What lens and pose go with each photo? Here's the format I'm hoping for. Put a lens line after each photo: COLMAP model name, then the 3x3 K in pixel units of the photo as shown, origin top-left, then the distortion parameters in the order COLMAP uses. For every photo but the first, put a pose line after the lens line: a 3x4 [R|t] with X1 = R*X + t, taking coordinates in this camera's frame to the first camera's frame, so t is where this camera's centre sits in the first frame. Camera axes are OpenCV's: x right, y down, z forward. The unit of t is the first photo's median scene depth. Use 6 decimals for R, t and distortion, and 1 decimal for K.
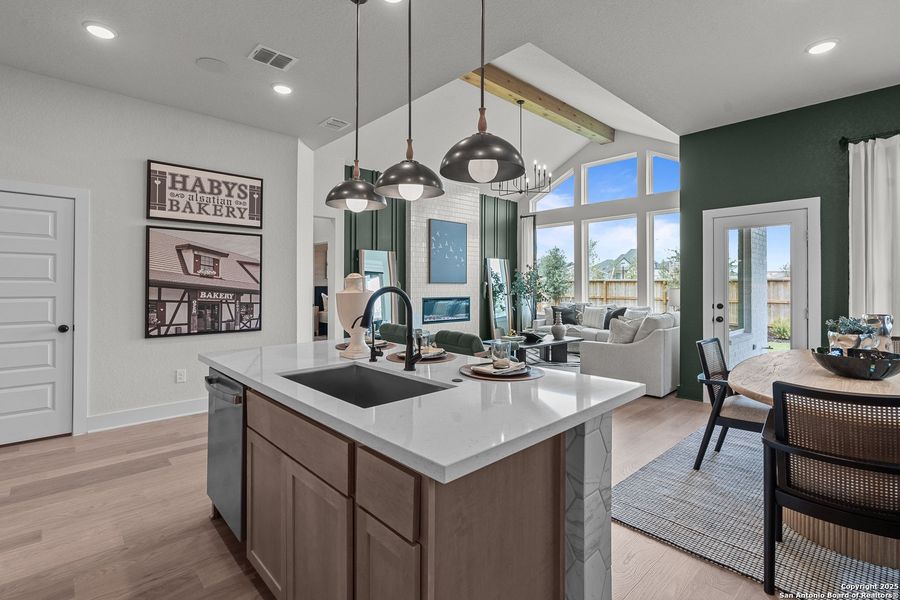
lens RADIAL K [[427.0, 0, 445.2], [0, 427.0, 281.2], [0, 0, 1]] dist [-0.005926, 0.000672]
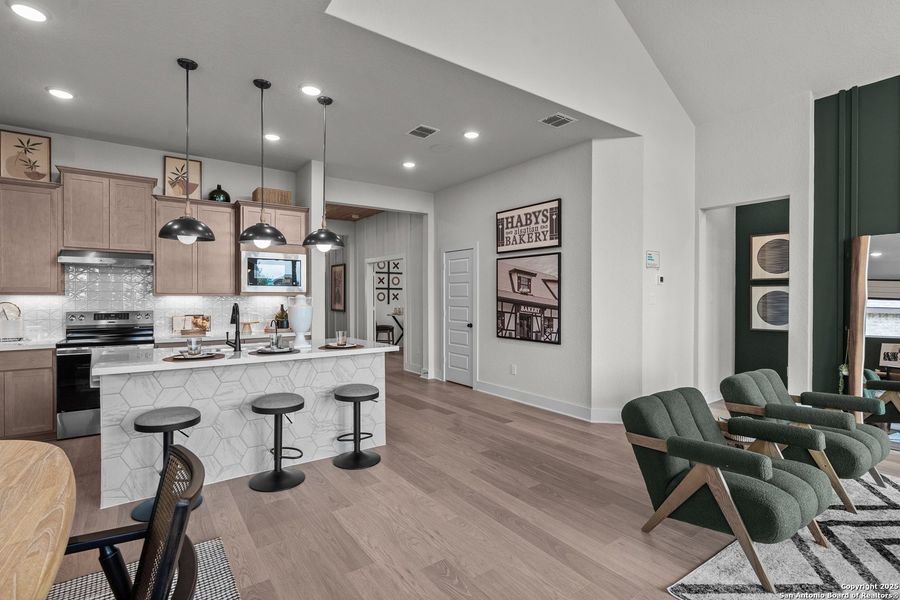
lens RADIAL K [[427.0, 0, 445.4], [0, 427.0, 297.8], [0, 0, 1]] dist [-0.005926, 0.000672]
pose [[-0.107406, 0.001022, -0.994215, 0.467383], [0.008841, 0.999961, 0.000073, -0.000574], [0.994176, -0.008782, -0.107411, 0.616524]]
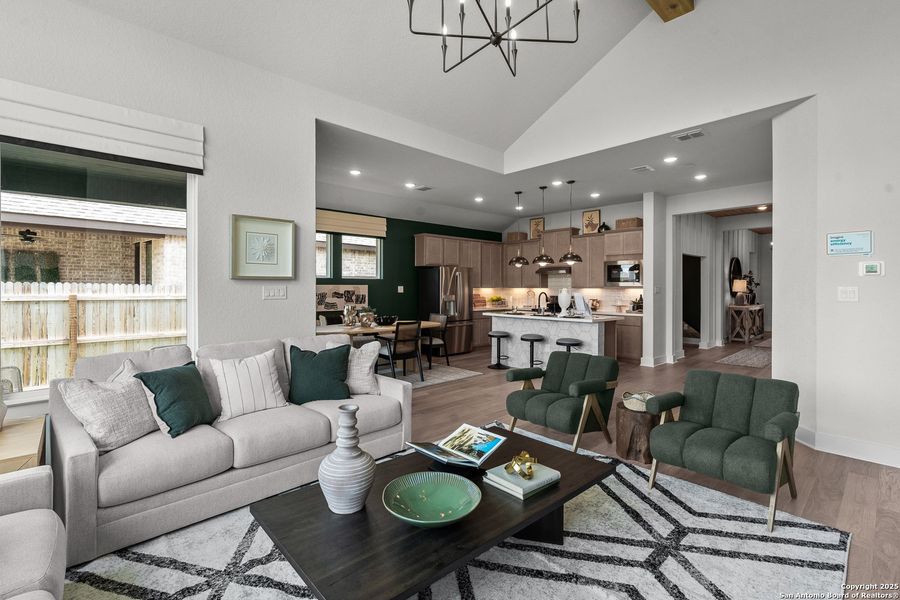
lens RADIAL K [[427.0, 0, 455.6], [0, 427.0, 296.6], [0, 0, 1]] dist [-0.005926, 0.000672]
pose [[-0.999183, -0.002698, -0.040333, 0.234719], [-0.003267, 0.999896, 0.014032, 0.000199], [0.040291, 0.014152, -0.999088, 1.444592]]
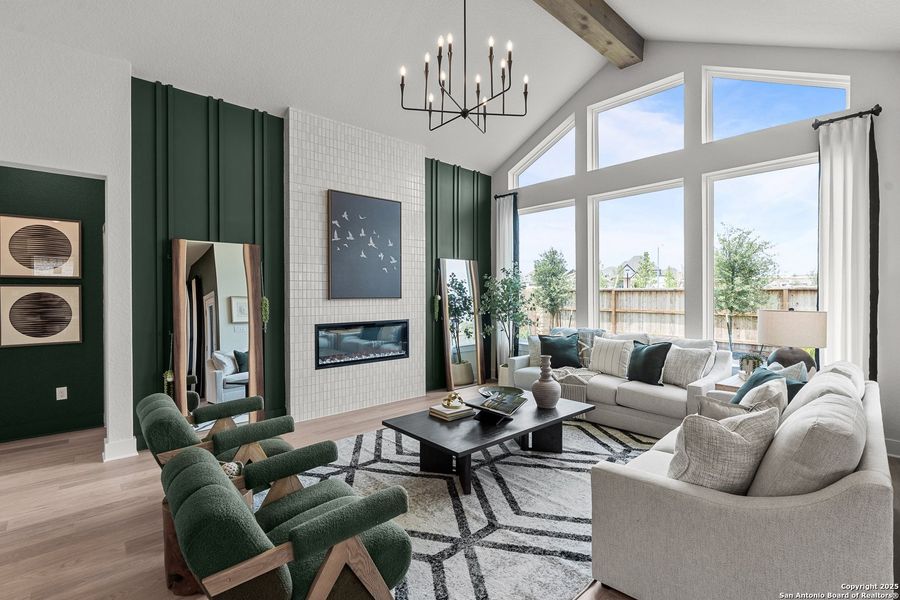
lens RADIAL K [[427.0, 0, 437.8], [0, 427.0, 290.1], [0, 0, 1]] dist [-0.005926, 0.000672]
pose [[0.999820, -0.002385, -0.018847, 0.161482], [0.002421, 0.999995, 0.001892, -0.011096], [0.018843, -0.001937, 0.999821, 0.537255]]
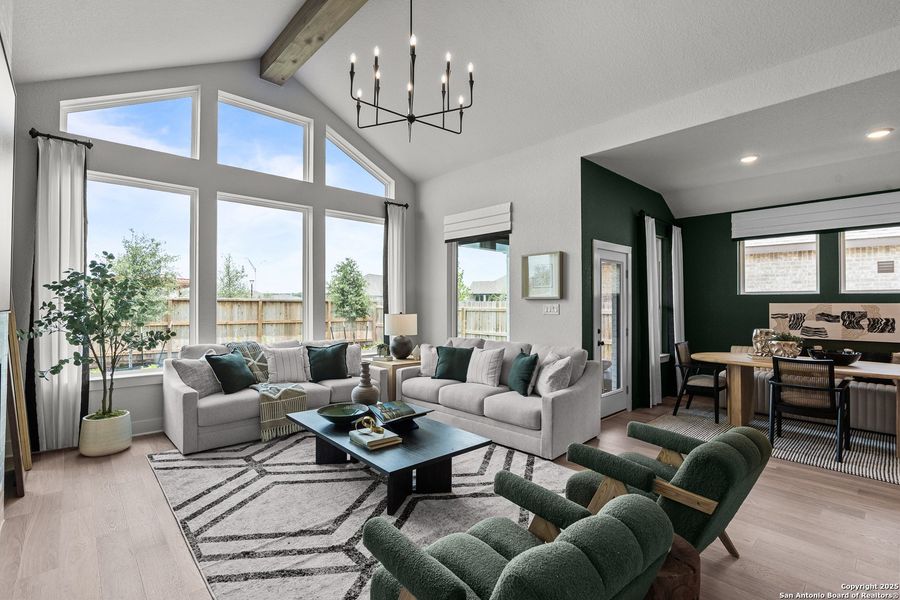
lens RADIAL K [[427.0, 0, 439.0], [0, 427.0, 297.7], [0, 0, 1]] dist [-0.005926, 0.000672]
pose [[-0.005144, 0.013607, 0.999894, -0.315872], [-0.011122, 0.999845, -0.013664, -0.005324], [-0.999925, -0.011192, -0.004991, 1.023220]]
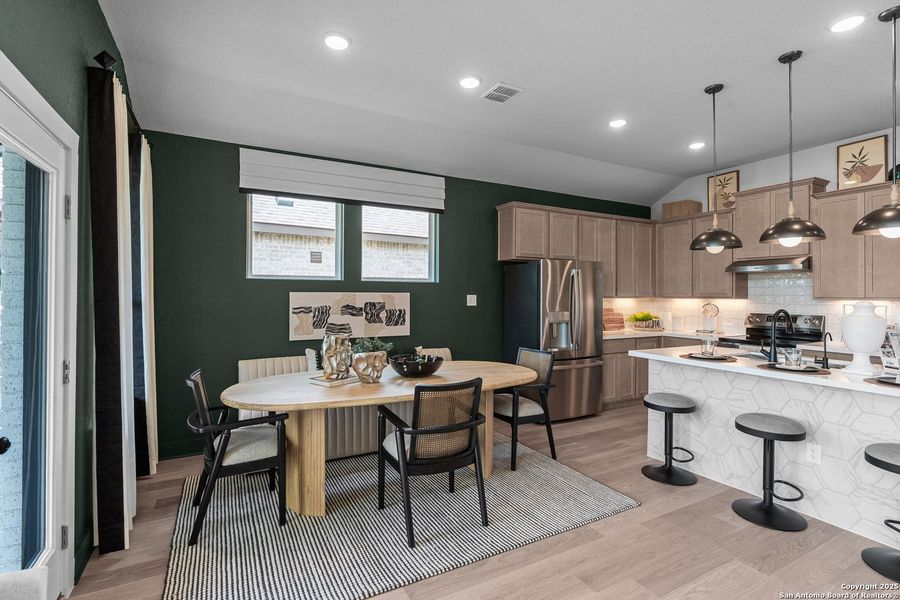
lens RADIAL K [[427.0, 0, 447.1], [0, 427.0, 293.1], [0, 0, 1]] dist [-0.005926, 0.000672]
pose [[-0.970146, -0.005122, 0.242469, 0.208102], [-0.008185, 0.999899, -0.011624, -0.006669], [-0.242385, -0.013261, -0.970090, 0.865585]]
